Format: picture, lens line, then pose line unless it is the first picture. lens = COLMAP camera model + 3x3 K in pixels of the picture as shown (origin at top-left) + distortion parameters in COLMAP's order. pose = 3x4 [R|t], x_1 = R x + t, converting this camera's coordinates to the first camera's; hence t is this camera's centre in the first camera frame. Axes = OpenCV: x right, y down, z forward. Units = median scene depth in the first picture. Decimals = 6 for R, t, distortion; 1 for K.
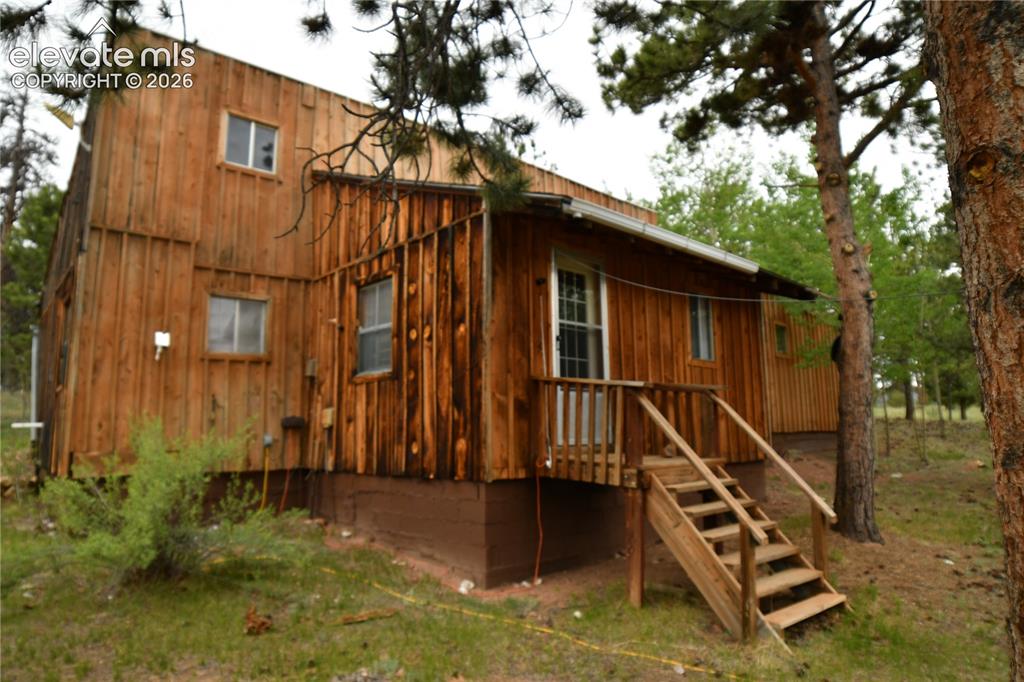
lens RADIAL K [[632.6, 0, 512.0], [0, 632.6, 341.0], [0, 0, 1]] dist [-0.119595, 0.049255]
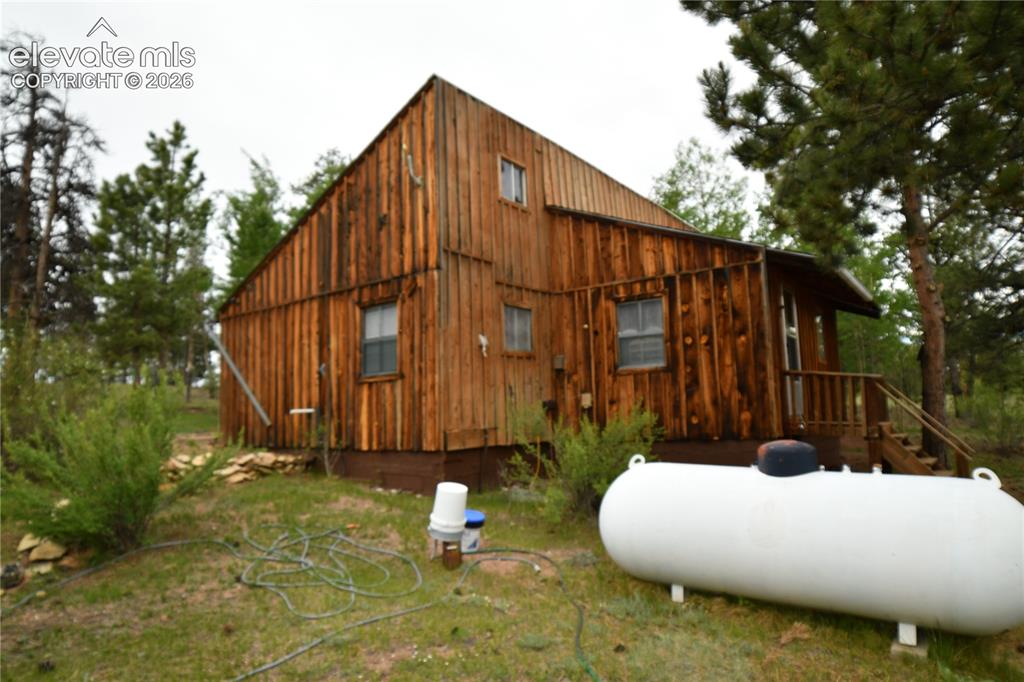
lens RADIAL K [[632.6, 0, 512.0], [0, 632.6, 341.0], [0, 0, 1]] dist [-0.119595, 0.049255]
pose [[0.981842, 0.015121, 0.189098, -0.771522], [-0.019026, 0.999641, 0.018849, -0.026796], [-0.188745, -0.022105, 0.981777, -0.297057]]
